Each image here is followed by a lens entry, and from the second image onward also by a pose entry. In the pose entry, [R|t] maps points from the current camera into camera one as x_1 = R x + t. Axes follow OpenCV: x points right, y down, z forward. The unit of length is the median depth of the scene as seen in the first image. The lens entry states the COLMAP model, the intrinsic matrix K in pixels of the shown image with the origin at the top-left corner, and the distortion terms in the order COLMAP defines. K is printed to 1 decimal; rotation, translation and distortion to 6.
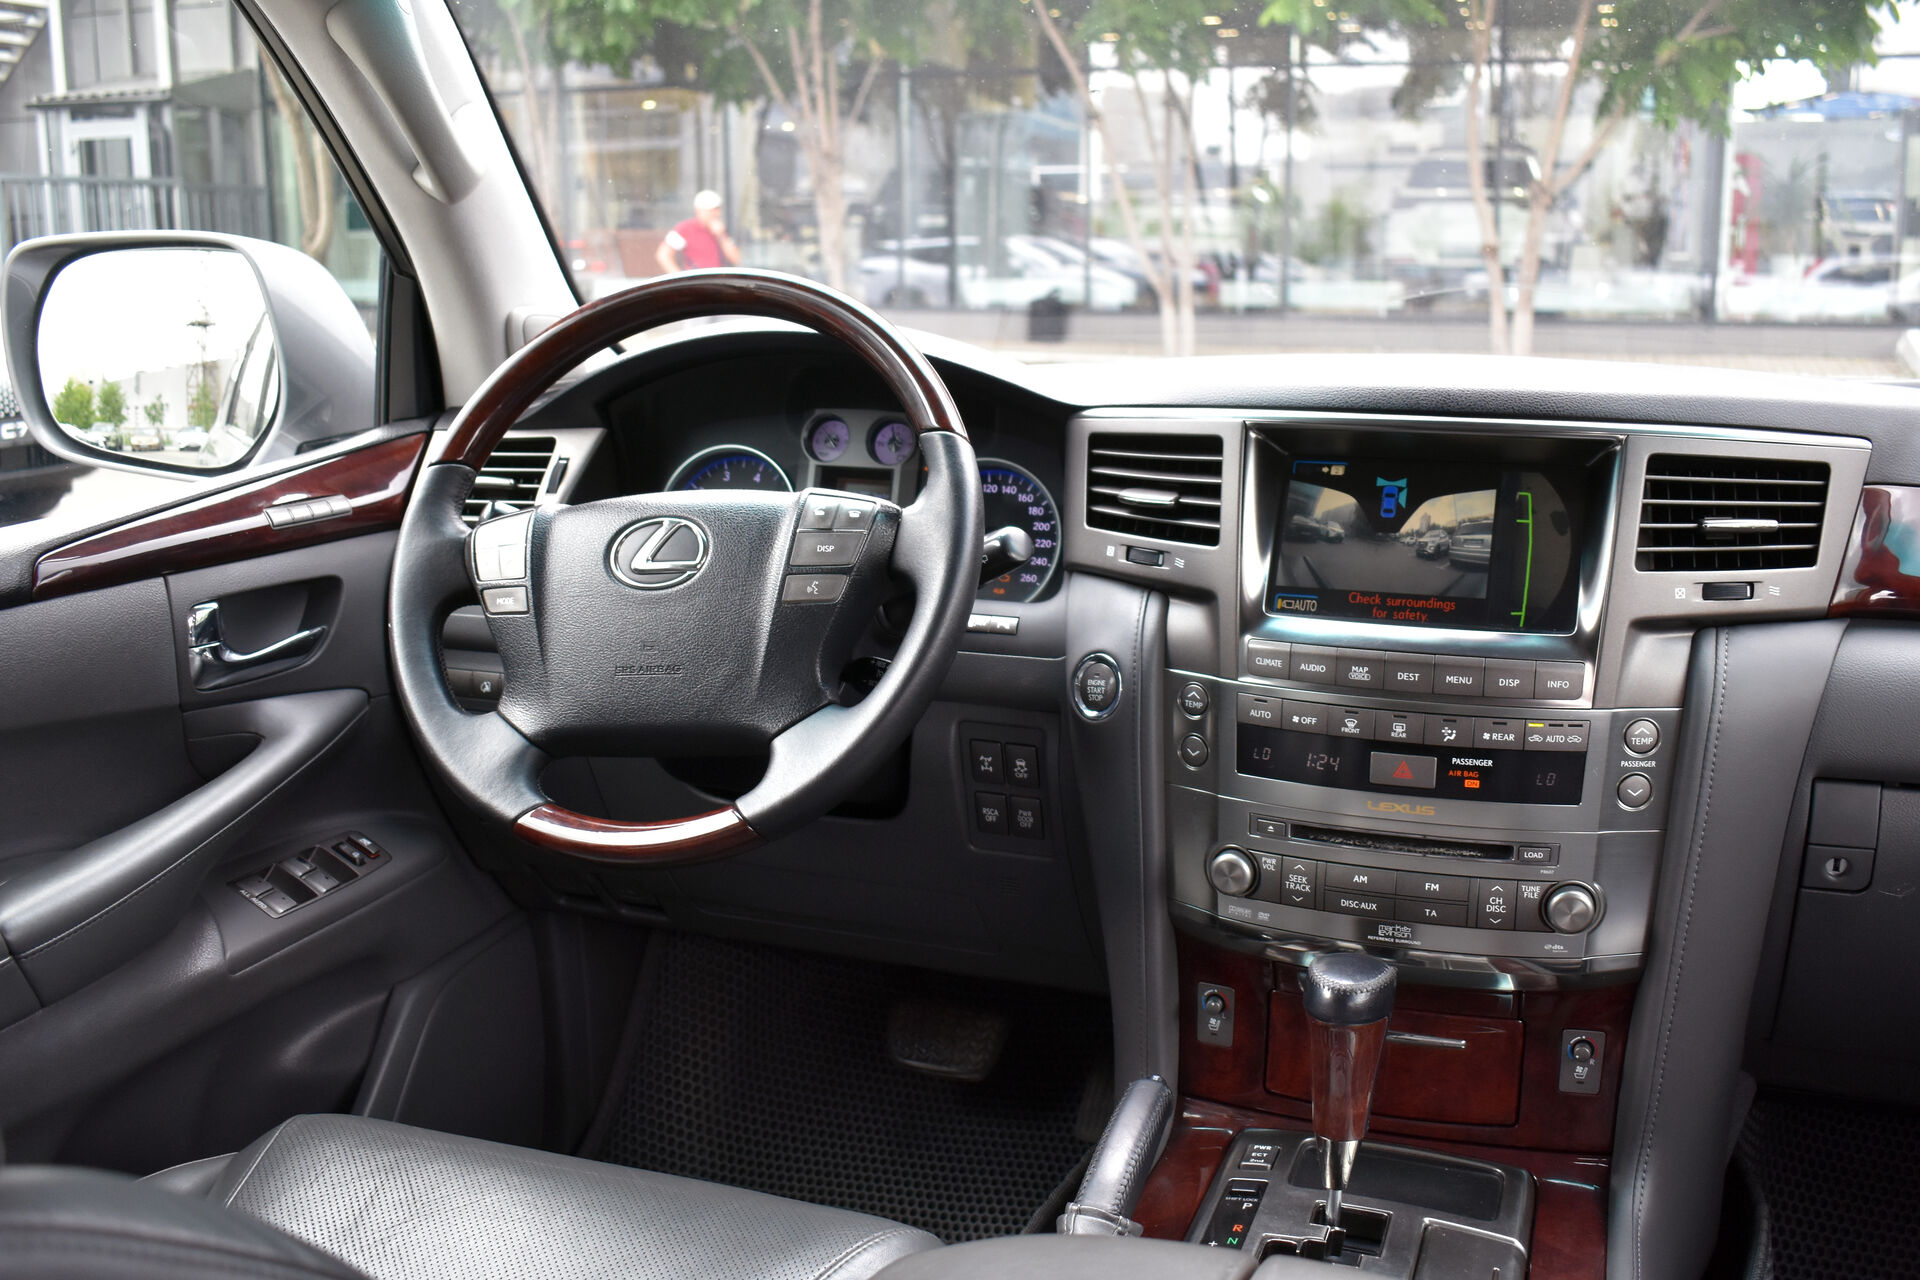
lens RADIAL K [[1846.0, 0, 960.0], [0, 1846.0, 640.0], [0, 0, 1]] dist [-0.108458, -0.001974]
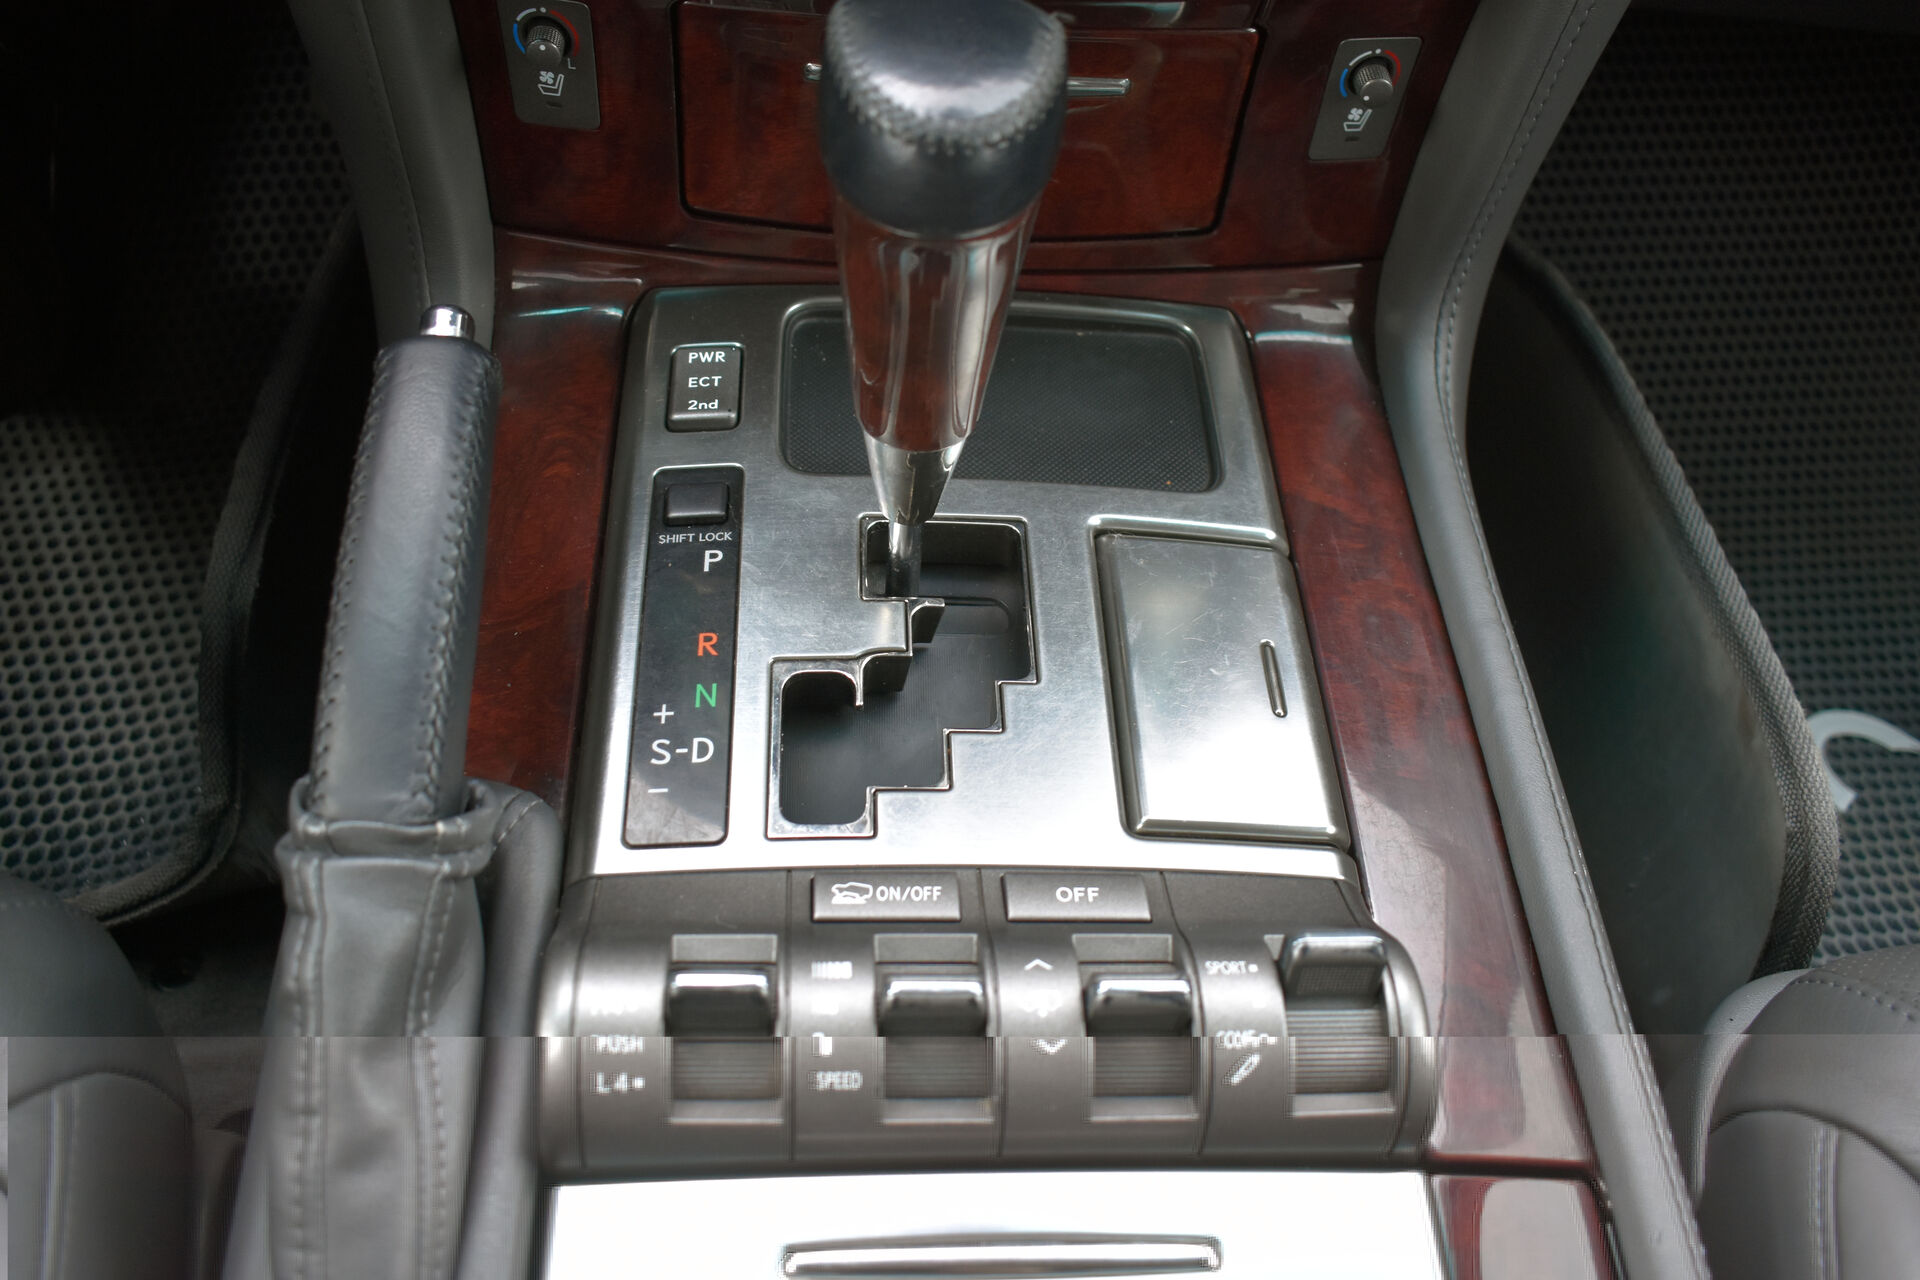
lens RADIAL K [[1711.4, 0, 960.0], [0, 1711.4, 640.0], [0, 0, 1]] dist [-0.083765, 0.001439]
pose [[0.918954, -0.257245, 0.298911, 0.079810], [-0.006728, 0.747620, 0.664093, 0.047367], [-0.394306, -0.612282, 0.685298, 0.650305]]
